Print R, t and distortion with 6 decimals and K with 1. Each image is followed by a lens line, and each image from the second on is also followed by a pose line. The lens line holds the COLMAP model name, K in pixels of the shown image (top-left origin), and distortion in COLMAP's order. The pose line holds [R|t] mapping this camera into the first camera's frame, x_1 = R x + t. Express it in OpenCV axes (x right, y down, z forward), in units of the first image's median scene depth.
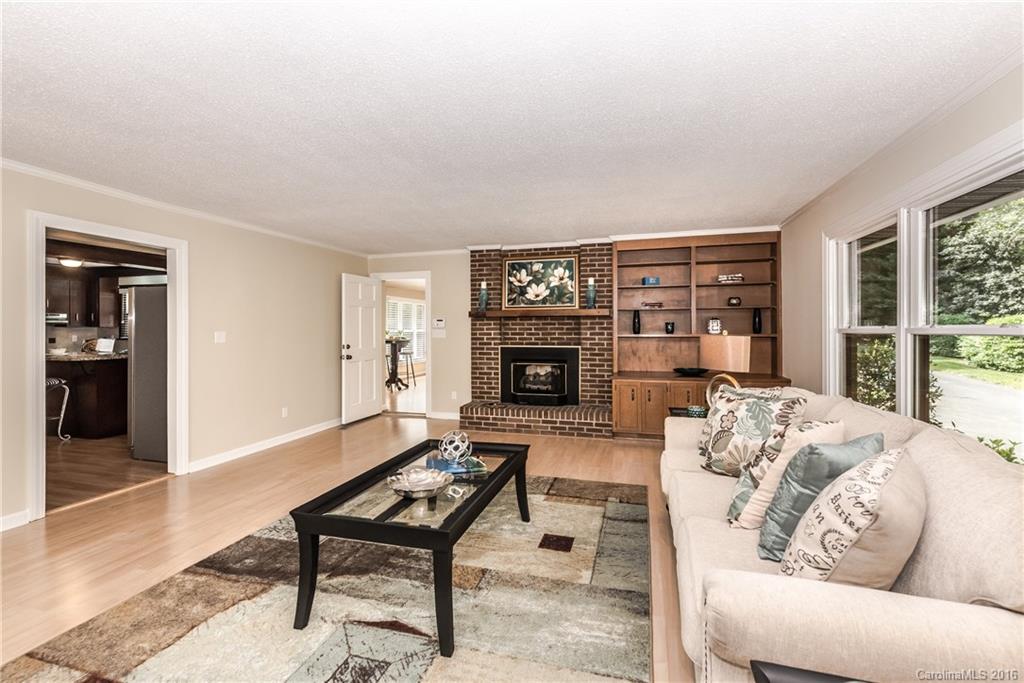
lens RADIAL K [[442.9, 0, 527.8], [0, 442.9, 327.7], [0, 0, 1]] dist [0.004208, -0.001715]
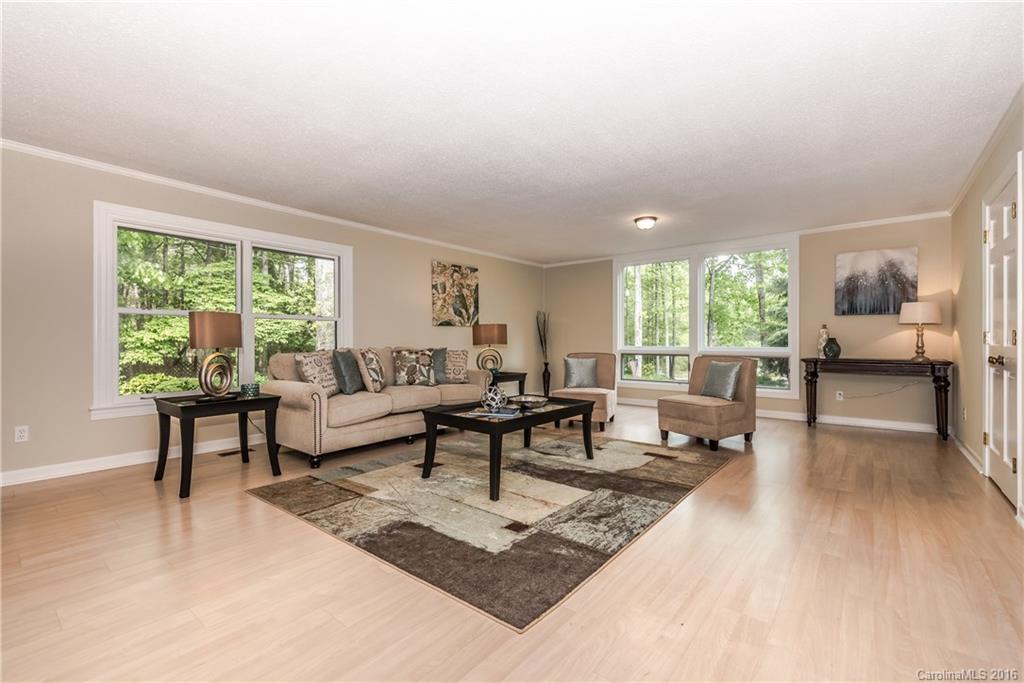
lens RADIAL K [[442.9, 0, 521.4], [0, 442.9, 336.3], [0, 0, 1]] dist [0.004208, -0.001715]
pose [[-0.917296, 0.007886, 0.398127, -0.343372], [0.003777, 0.999931, -0.011105, 0.048450], [-0.398188, -0.008683, -0.917263, 0.988050]]
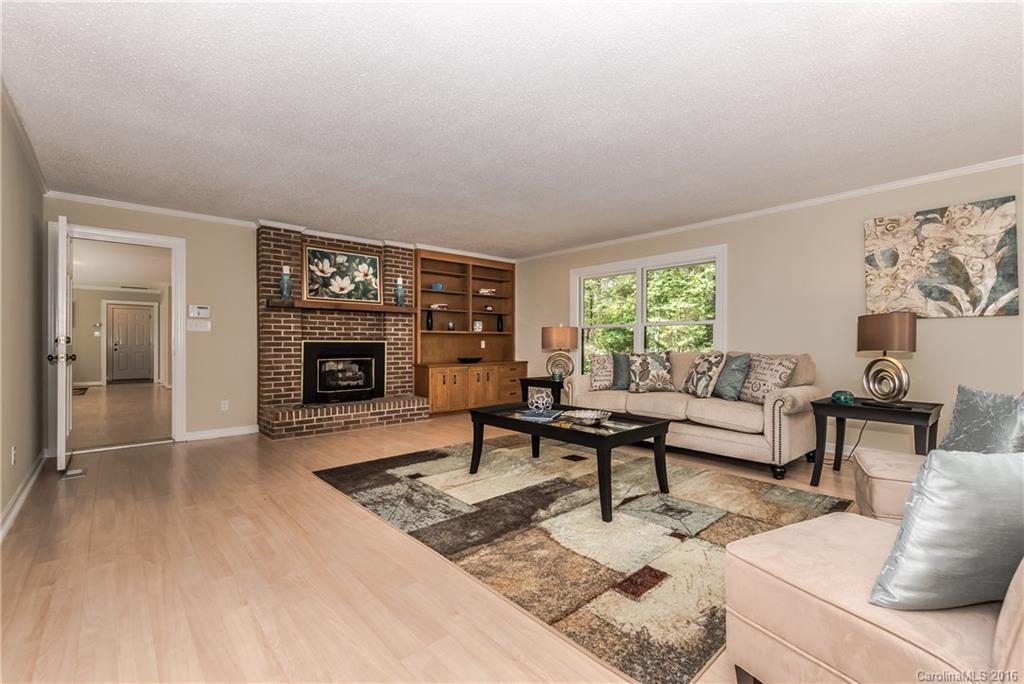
lens RADIAL K [[438.2, 0, 512.0], [0, 438.2, 343.8], [0, 0, 1]] dist [-0.003757, 0.000235]
pose [[0.540217, 0.002990, 0.841520, -0.594510], [-0.003039, 0.999994, -0.001602, 0.048557], [-0.841520, -0.001692, 0.540223, 0.177949]]
